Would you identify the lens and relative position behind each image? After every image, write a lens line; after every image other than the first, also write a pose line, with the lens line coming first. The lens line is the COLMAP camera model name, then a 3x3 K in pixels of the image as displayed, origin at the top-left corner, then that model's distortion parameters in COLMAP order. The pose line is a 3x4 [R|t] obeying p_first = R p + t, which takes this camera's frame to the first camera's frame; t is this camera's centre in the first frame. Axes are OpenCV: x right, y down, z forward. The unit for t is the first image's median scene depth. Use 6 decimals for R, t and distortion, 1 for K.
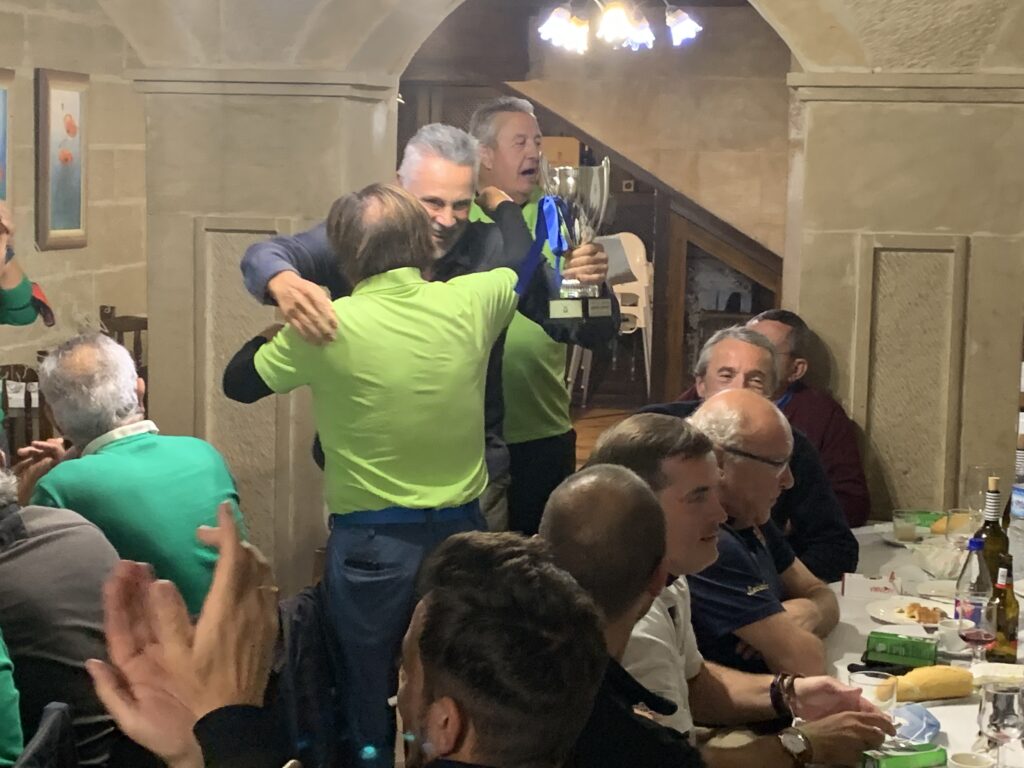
lens RADIAL K [[1876.7, 0, 499.0], [0, 1876.7, 357.7], [0, 0, 1]] dist [0.085818, 0.000000]
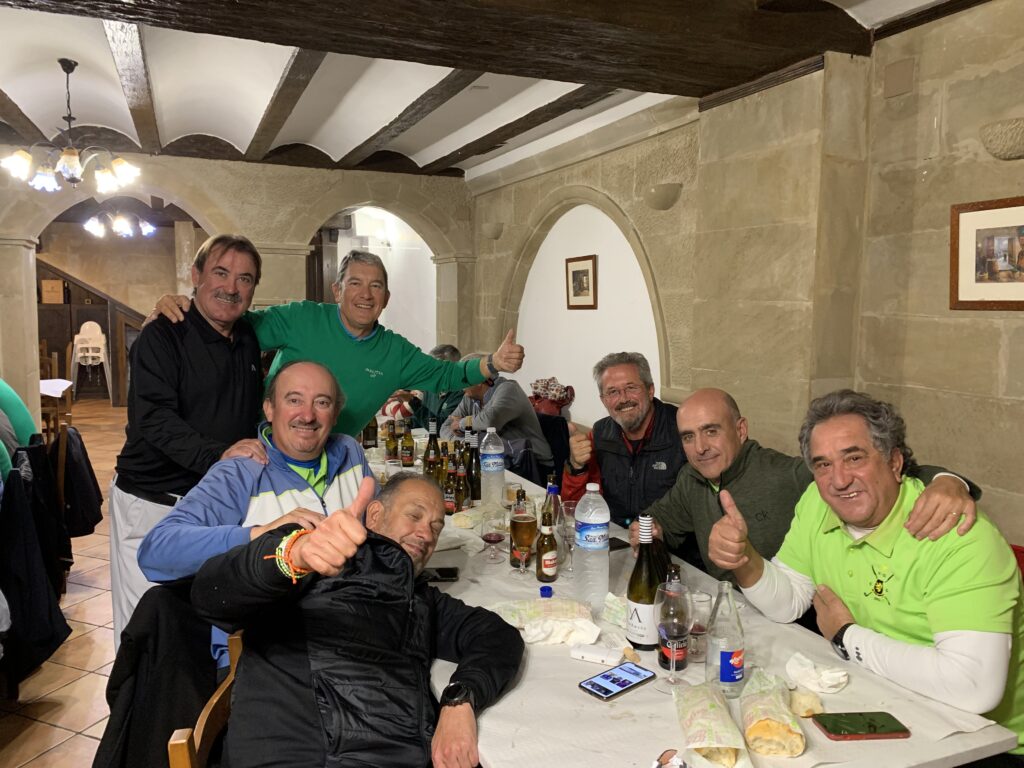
lens RADIAL K [[775.1, 0, 508.2], [0, 775.1, 389.1], [0, 0, 1]] dist [0.008689, -0.011289]
pose [[0.809716, -0.070597, 0.582560, -0.132140], [0.069573, 0.997284, 0.024153, 0.049216], [-0.582683, 0.020974, 0.812429, -0.126578]]
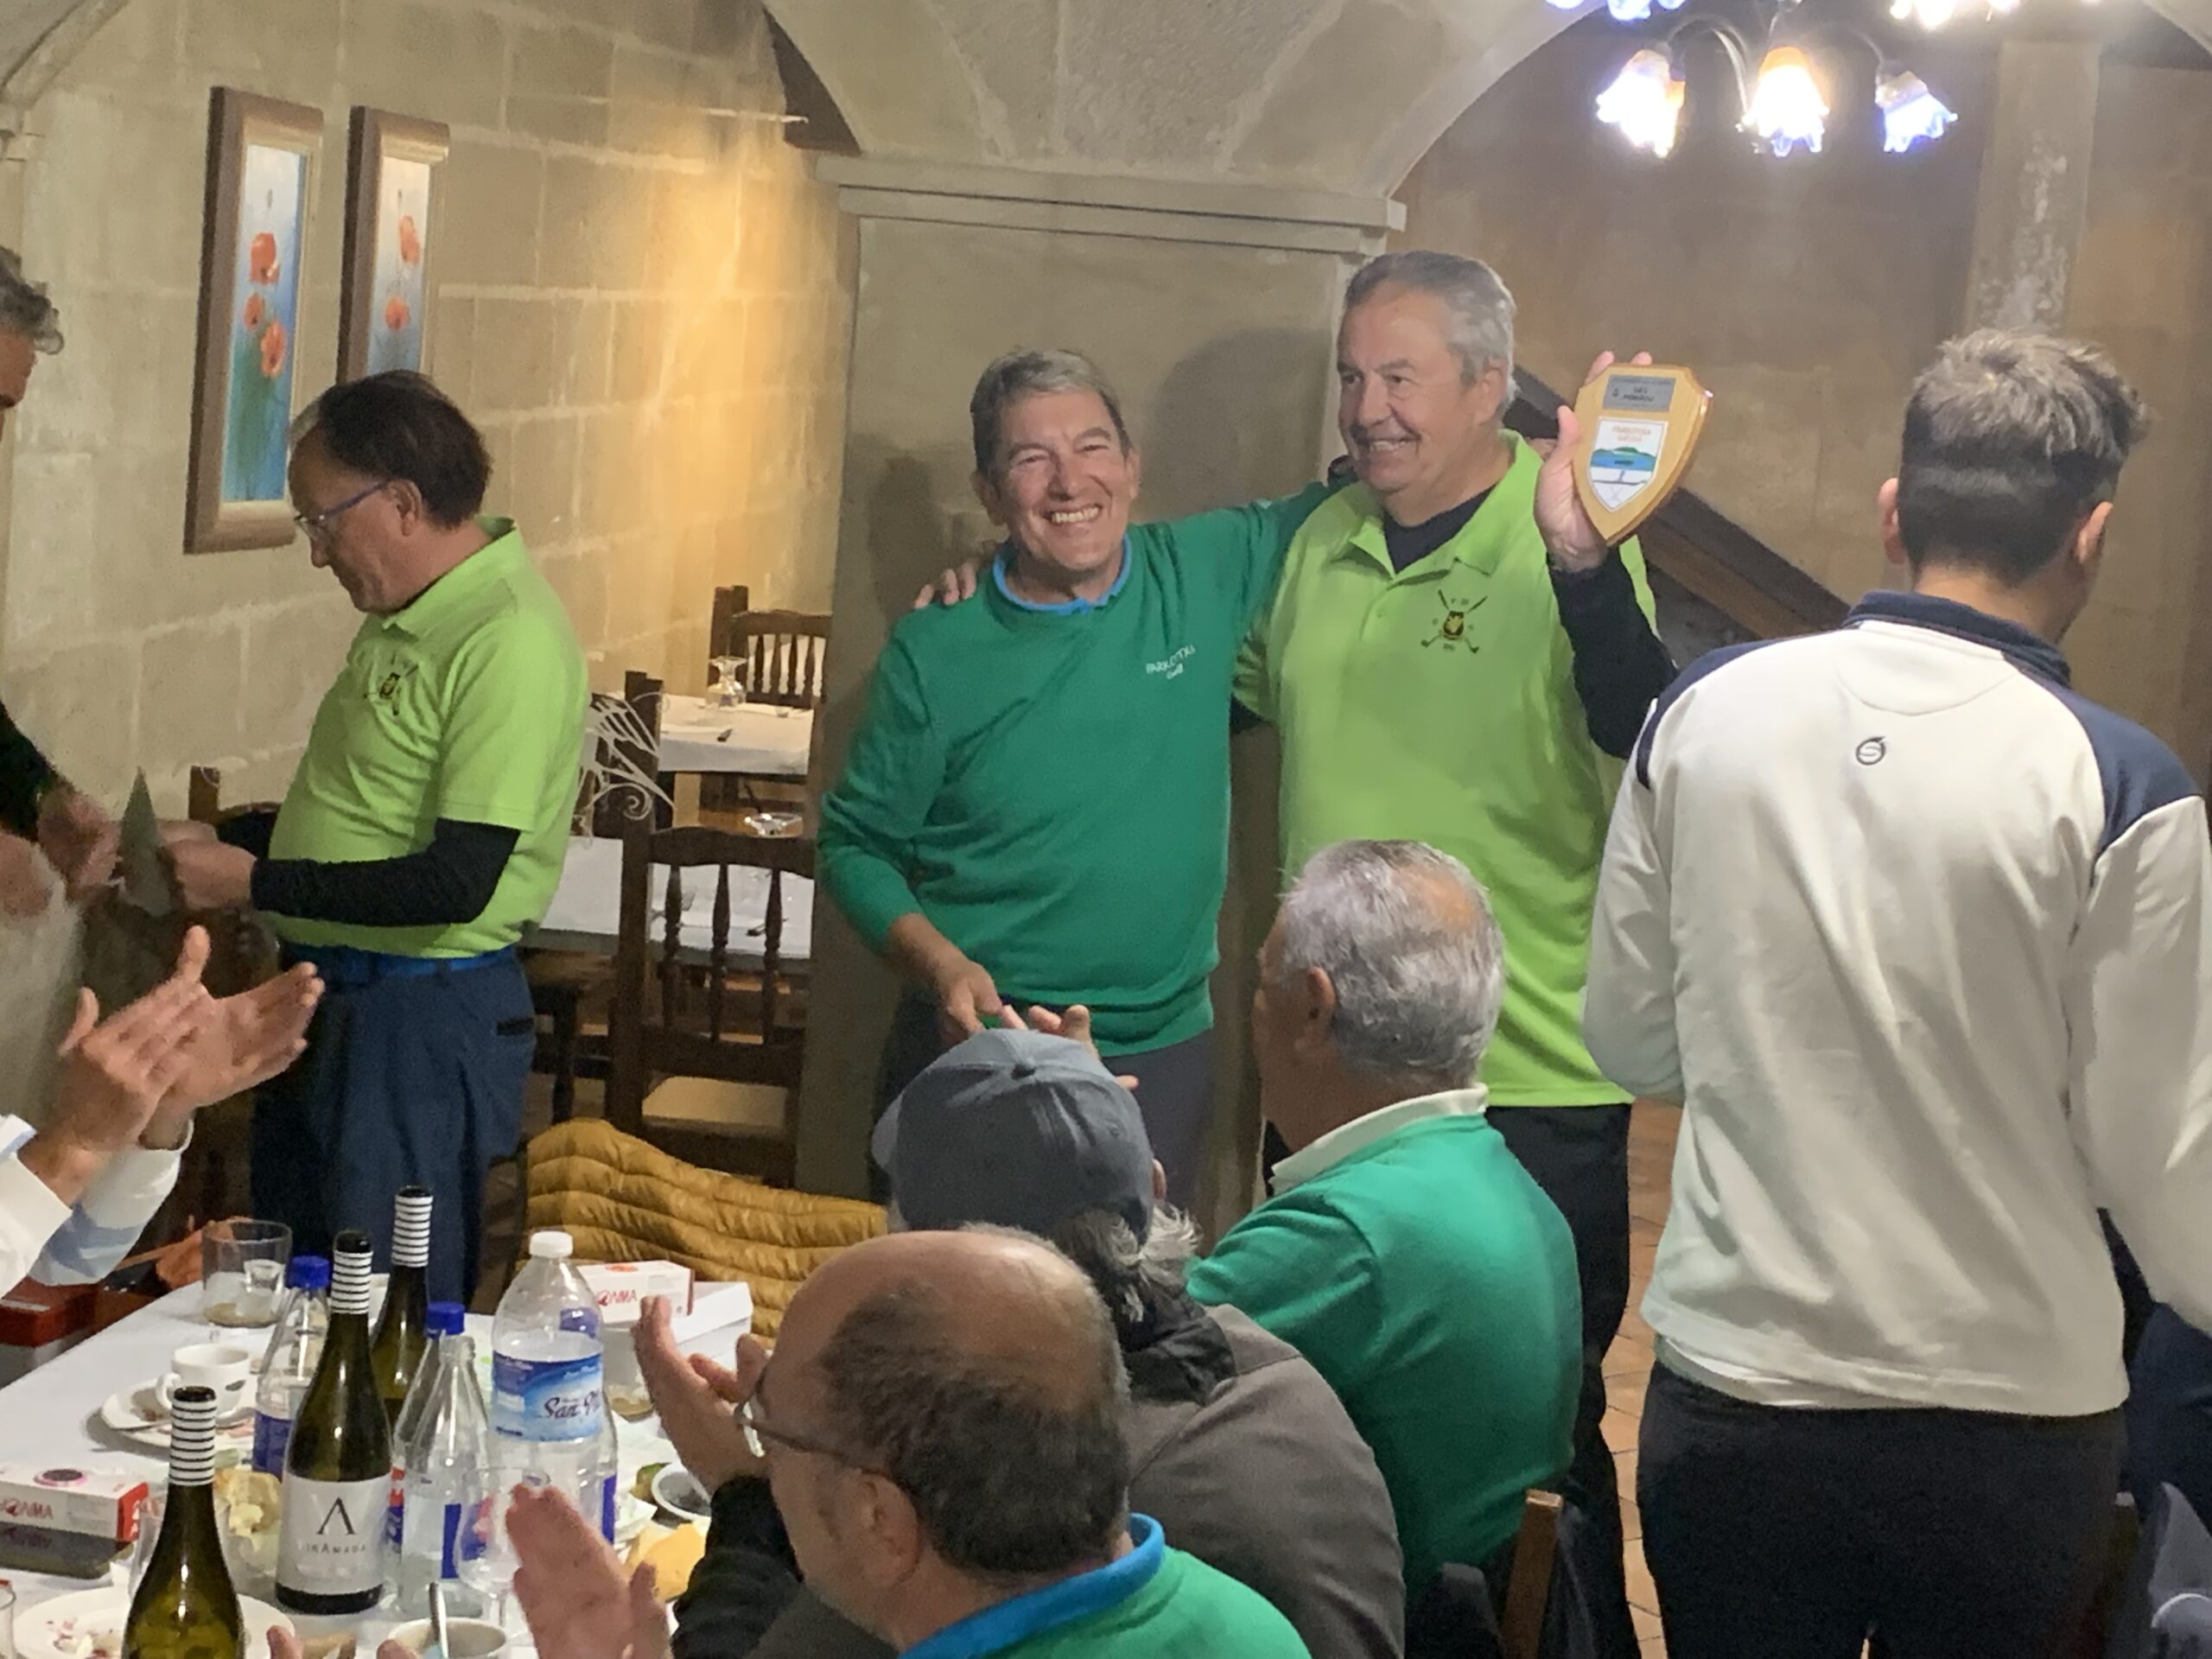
lens RADIAL K [[4054.0, 0, 1092.5], [0, 4054.0, 841.9], [0, 0, 1]] dist [0.085818, 0.000000]
pose [[0.995892, 0.049155, 0.076048, -0.156313], [-0.051205, 0.998369, 0.025252, -0.020050], [-0.074683, -0.029042, 0.996784, 0.062866]]
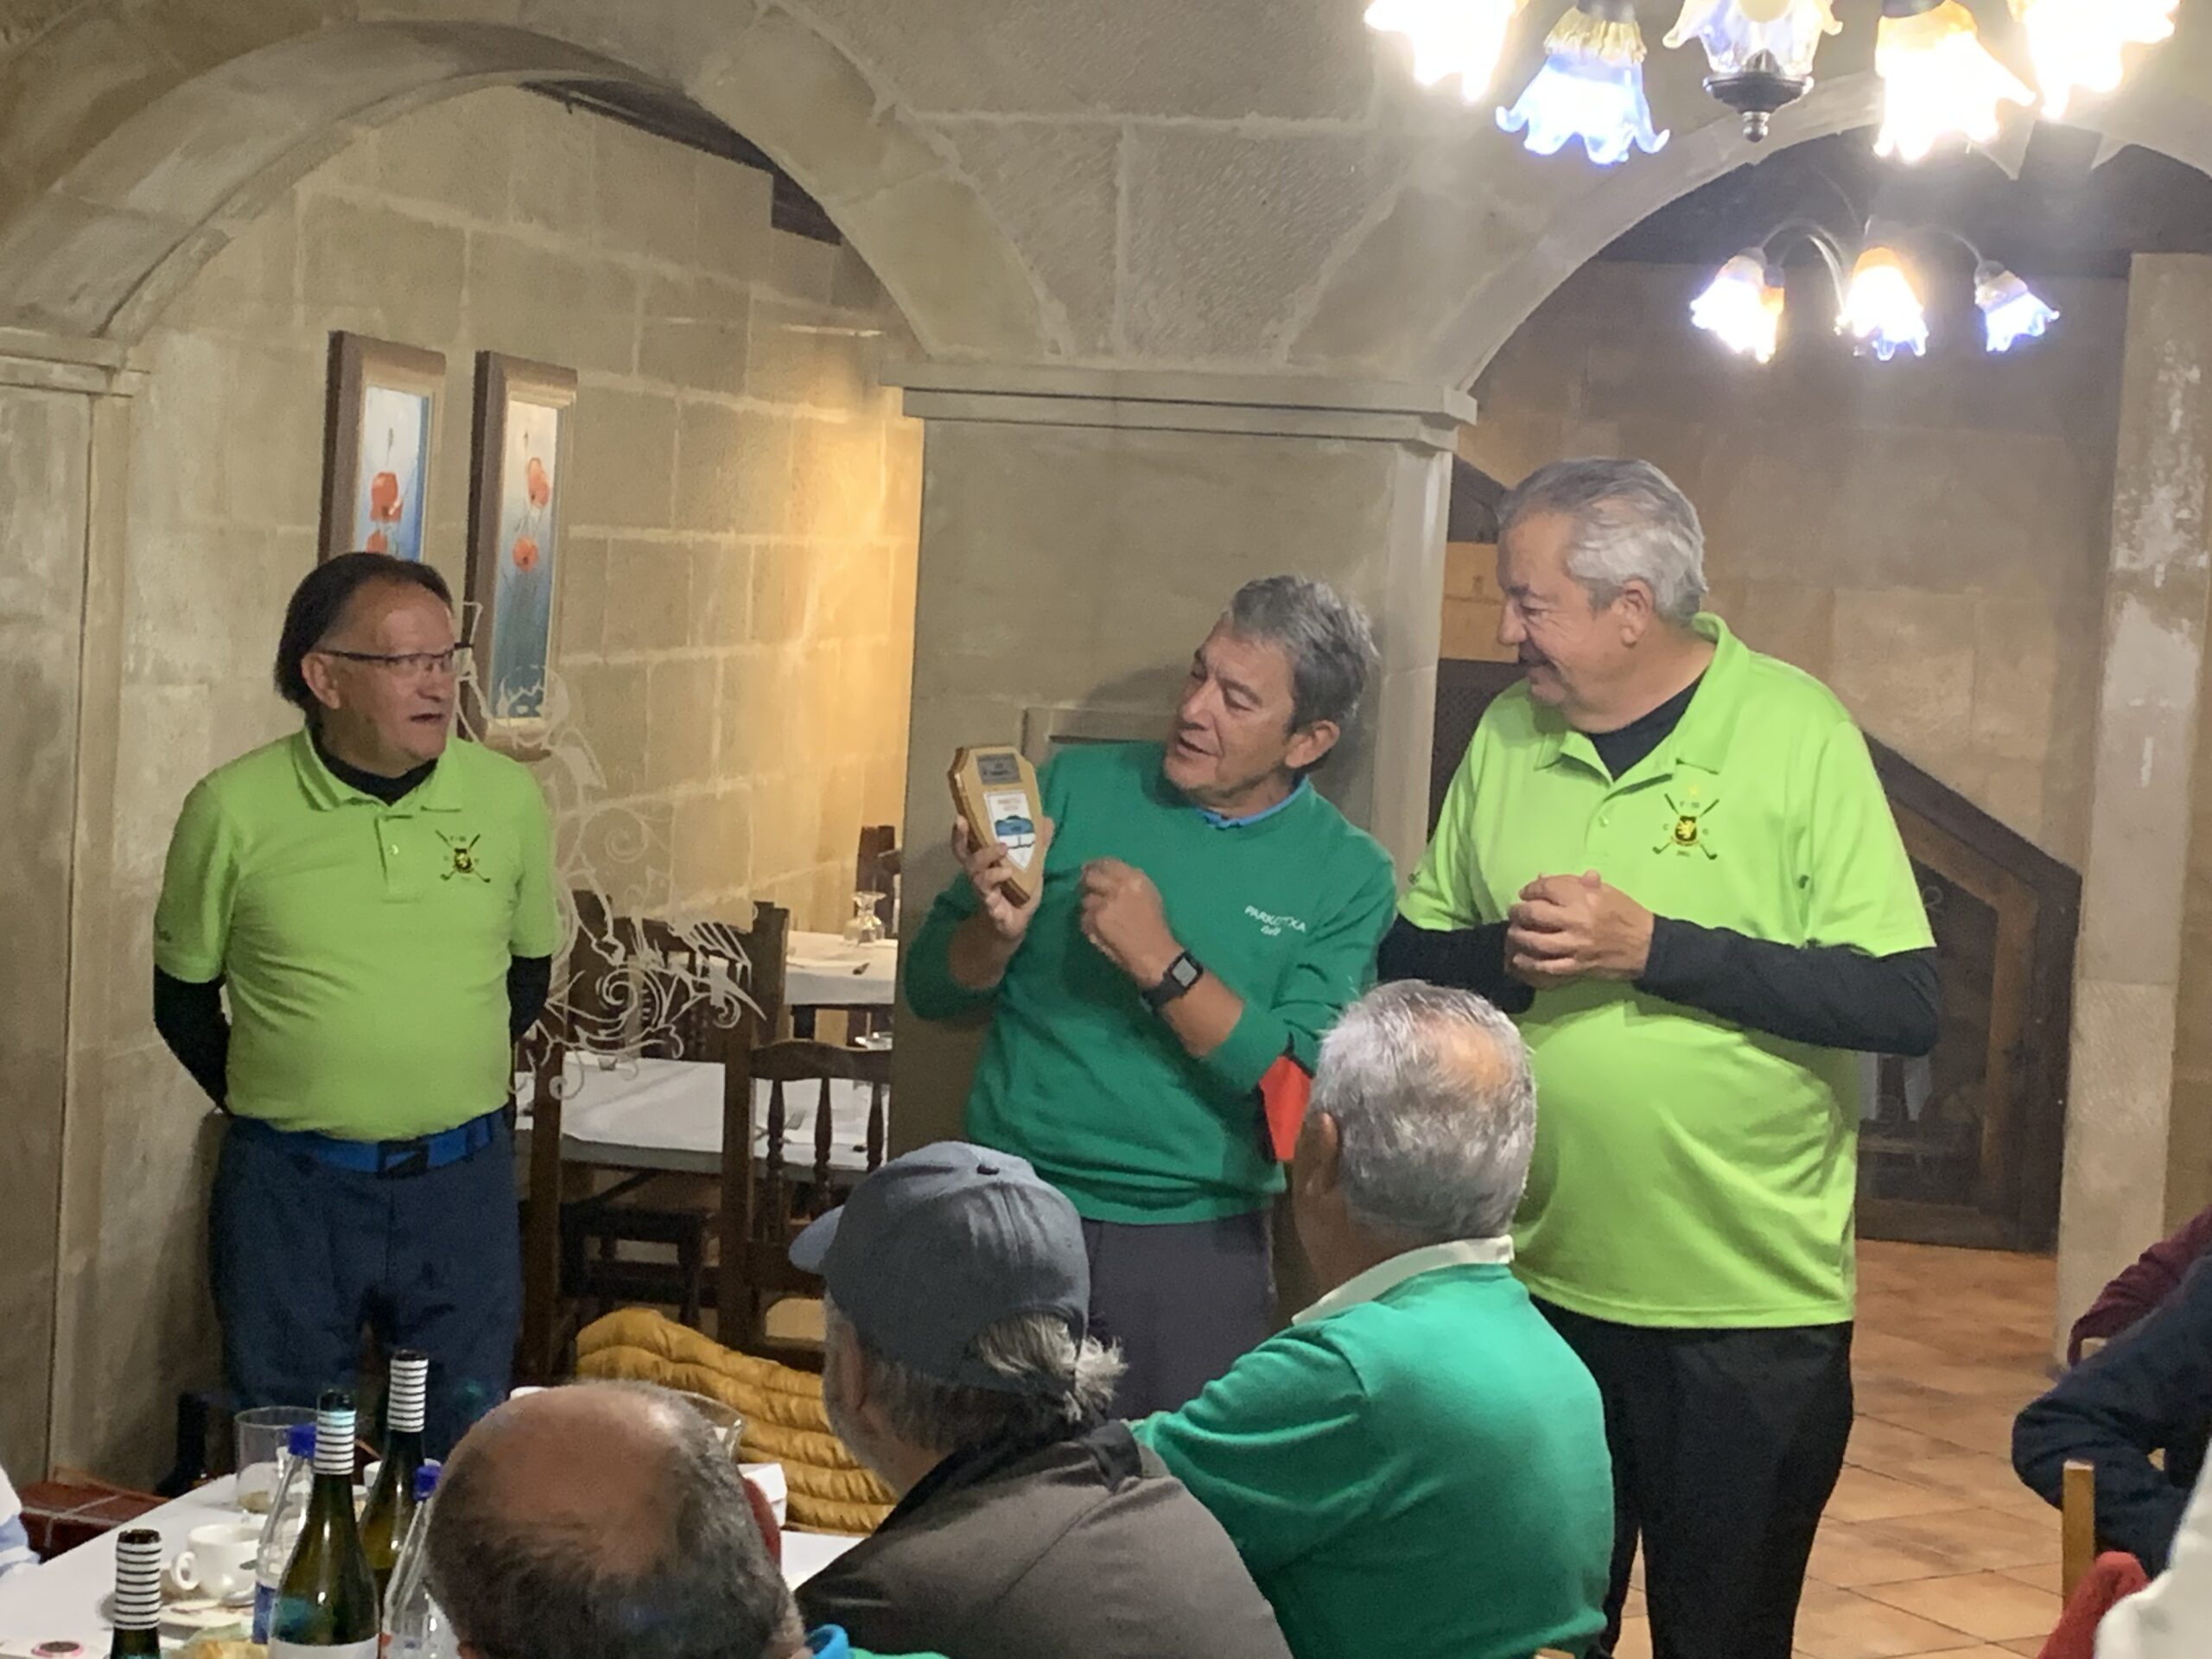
lens RADIAL K [[4054.0, 0, 1083.2], [0, 4054.0, 787.5], [0, 0, 1]] dist [0.085818, 0.000000]
pose [[0.999254, 0.035994, 0.013981, -0.127470], [-0.035182, 0.997894, -0.054491, -0.005792], [-0.015913, 0.053958, 0.998416, 0.064043]]
